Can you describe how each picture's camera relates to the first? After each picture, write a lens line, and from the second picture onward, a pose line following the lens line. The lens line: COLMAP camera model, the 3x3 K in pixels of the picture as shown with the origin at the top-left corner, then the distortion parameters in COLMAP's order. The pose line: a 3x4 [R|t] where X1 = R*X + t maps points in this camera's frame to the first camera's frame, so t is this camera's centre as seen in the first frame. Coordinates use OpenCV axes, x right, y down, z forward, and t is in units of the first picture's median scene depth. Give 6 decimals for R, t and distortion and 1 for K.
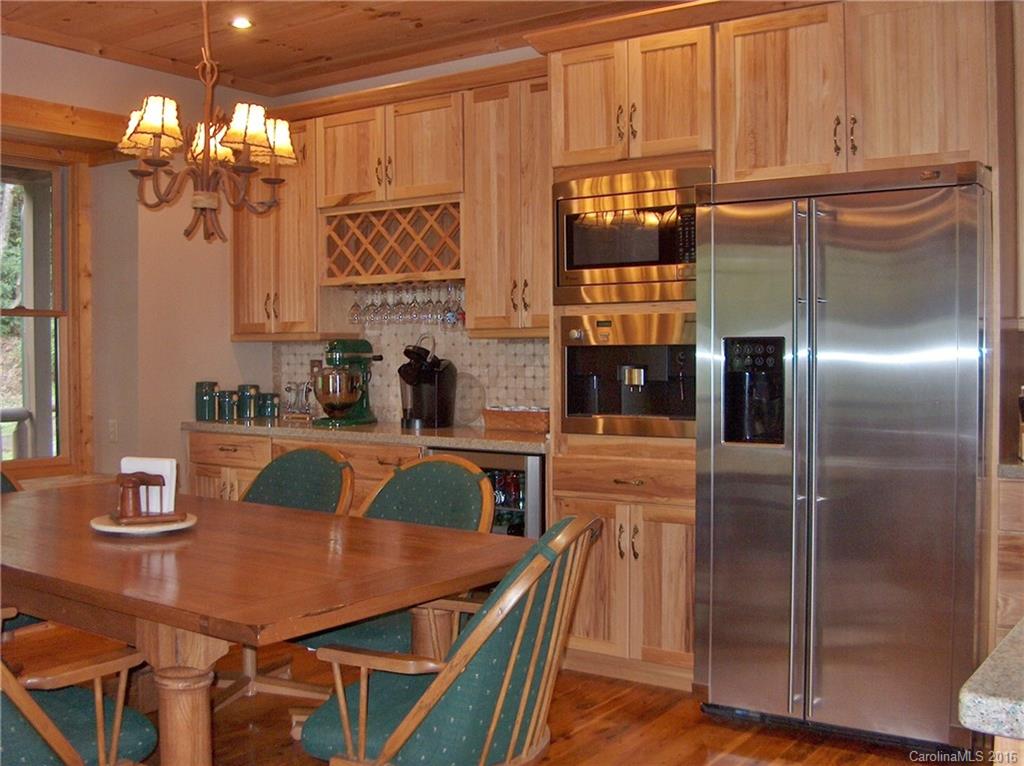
lens RADIAL K [[1105.6, 0, 512.0], [0, 1105.6, 383.0], [0, 0, 1]] dist [-0.126755, 0.018177]
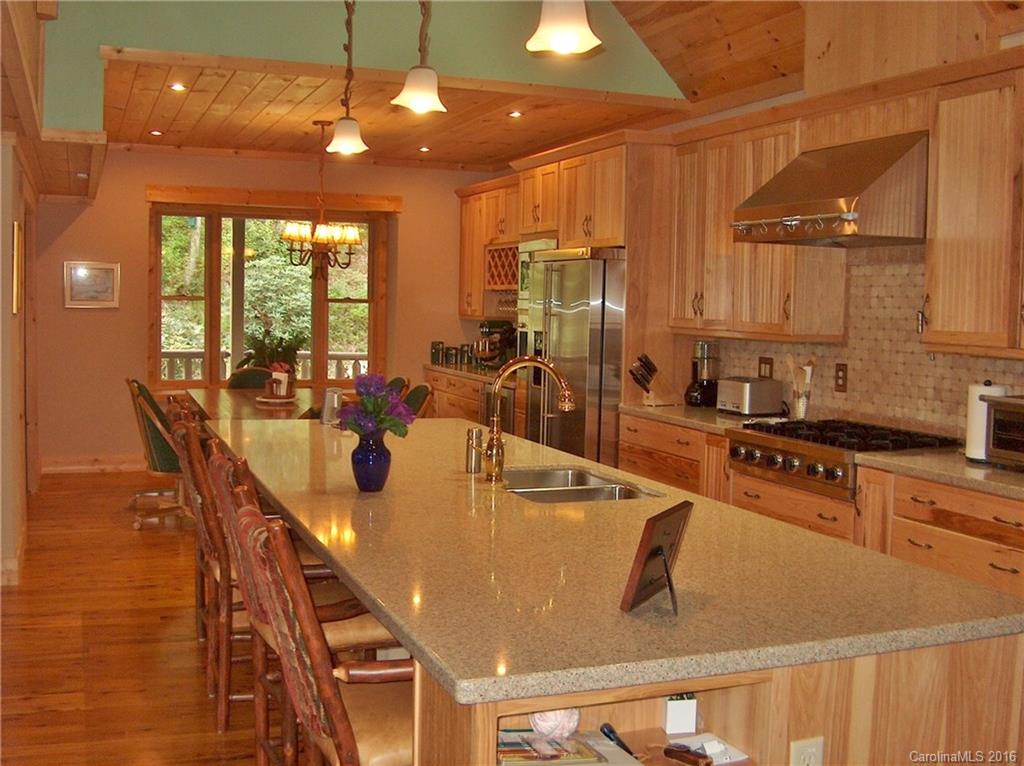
lens RADIAL K [[1105.6, 0, 512.0], [0, 1105.6, 383.0], [0, 0, 1]] dist [-0.126755, 0.018177]
pose [[0.834740, 0.063281, -0.546997, 1.067484], [-0.040284, 0.997731, 0.053950, -0.046435], [0.549169, -0.022999, 0.835395, -0.570573]]
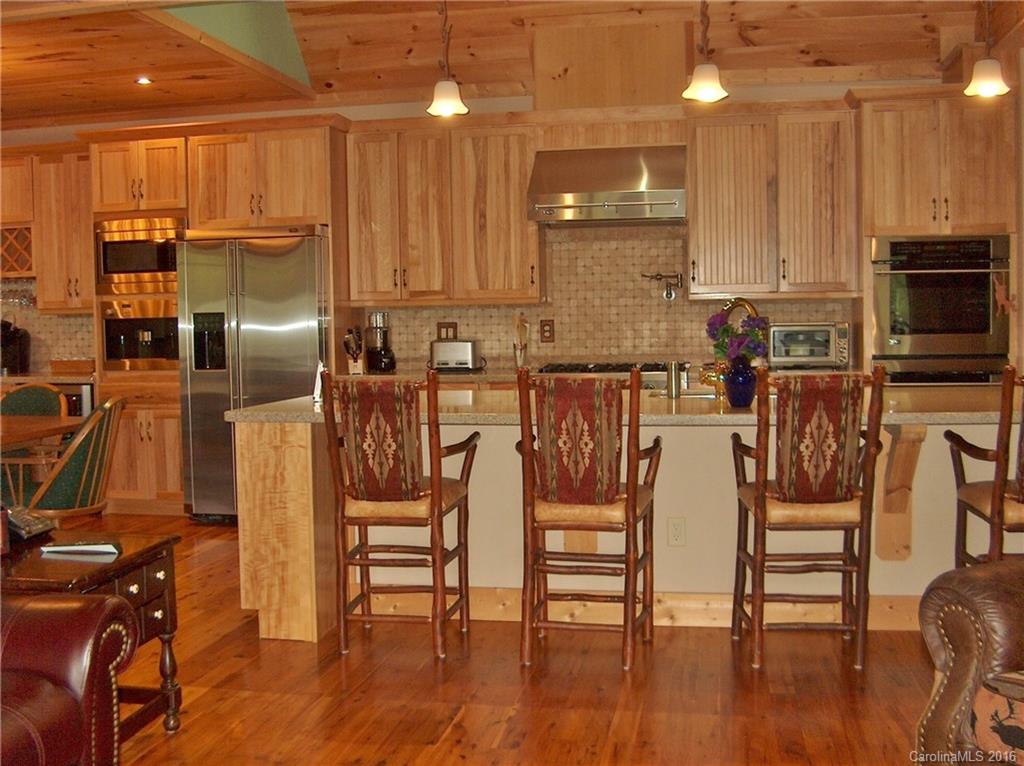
lens RADIAL K [[1105.6, 0, 512.0], [0, 1105.6, 383.0], [0, 0, 1]] dist [-0.126755, 0.018177]
pose [[0.914738, -0.035986, 0.402443, -0.052732], [0.023780, 0.999094, 0.035289, 0.020676], [-0.403348, -0.022710, 0.914765, -0.779516]]
